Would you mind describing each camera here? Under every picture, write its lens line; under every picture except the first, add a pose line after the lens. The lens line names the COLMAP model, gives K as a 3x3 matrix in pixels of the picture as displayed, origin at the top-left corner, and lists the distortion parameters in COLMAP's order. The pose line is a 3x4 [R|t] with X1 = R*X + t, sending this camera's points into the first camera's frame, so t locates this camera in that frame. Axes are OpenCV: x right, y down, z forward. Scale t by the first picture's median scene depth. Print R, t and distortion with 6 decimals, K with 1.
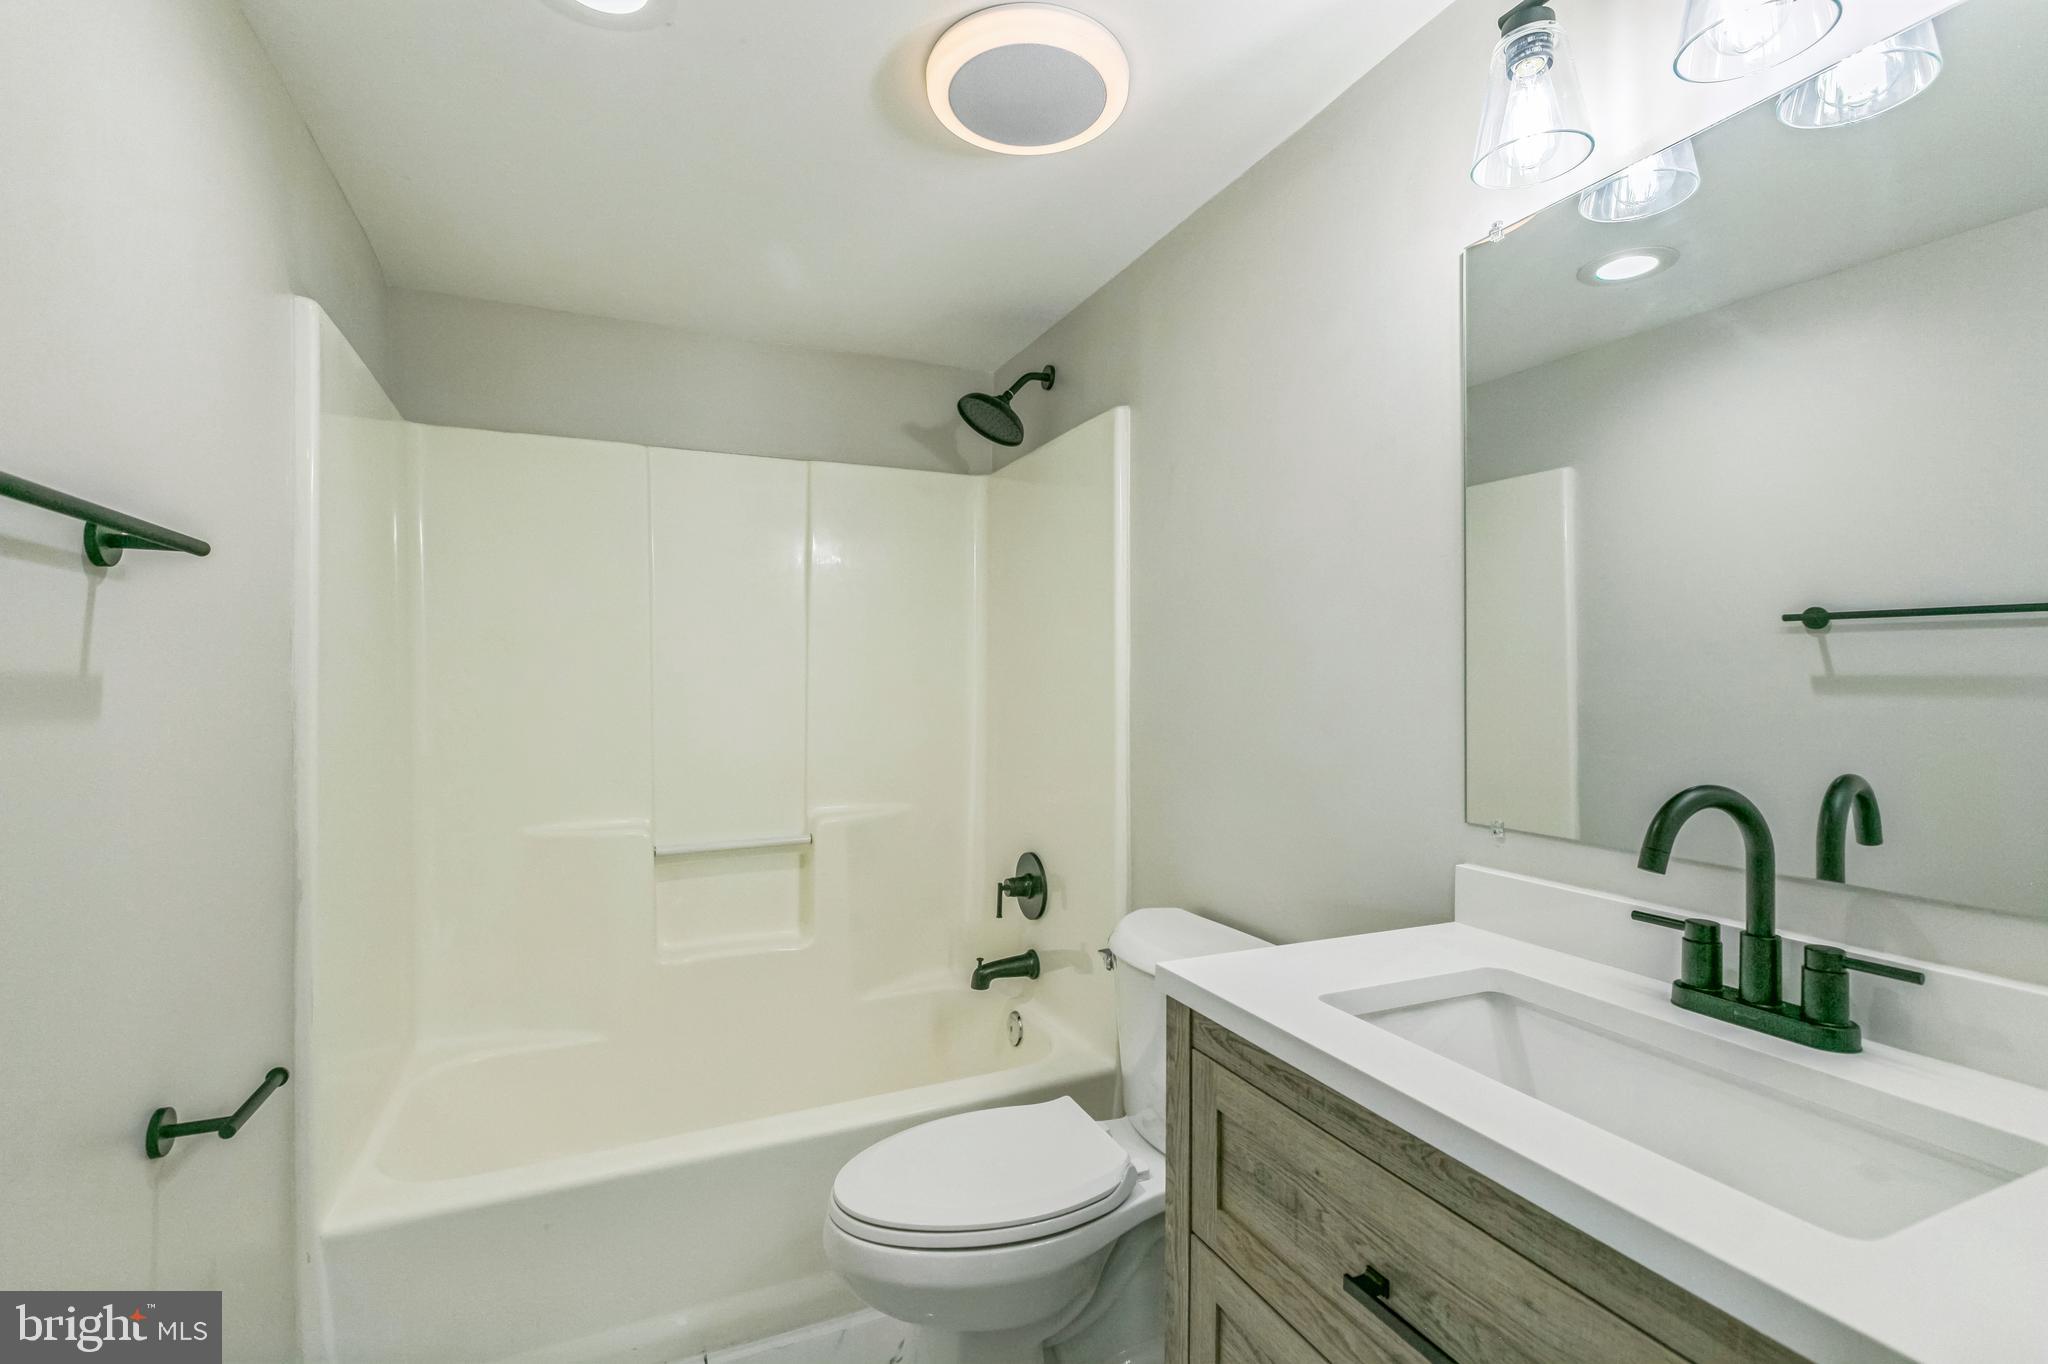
lens RADIAL K [[960.0, 0, 1027.3], [0, 960.0, 683.3], [0, 0, 1]] dist [-0.048619, 0.016480]
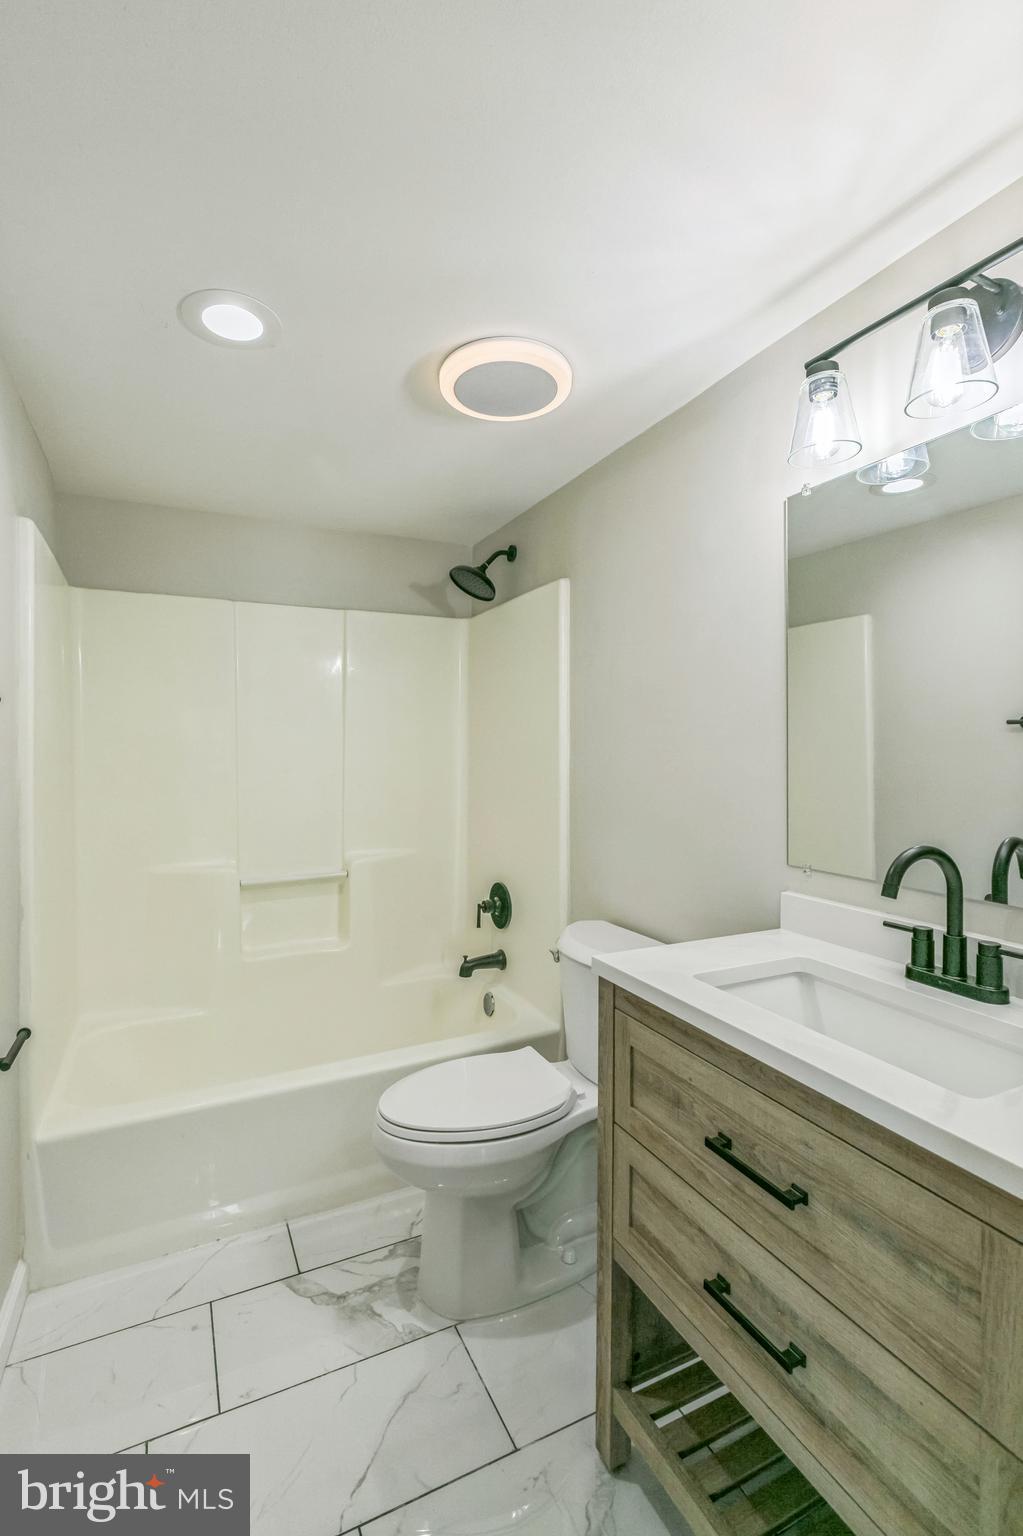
lens RADIAL K [[716.0, 0, 505.2], [0, 716.0, 748.9], [0, 0, 1]] dist [-0.061743, 0.026403]
pose [[0.999627, 0.000337, 0.027300, -0.035172], [-0.000195, 0.999986, -0.005228, -0.038742], [-0.027302, 0.005221, 0.999614, -0.155123]]
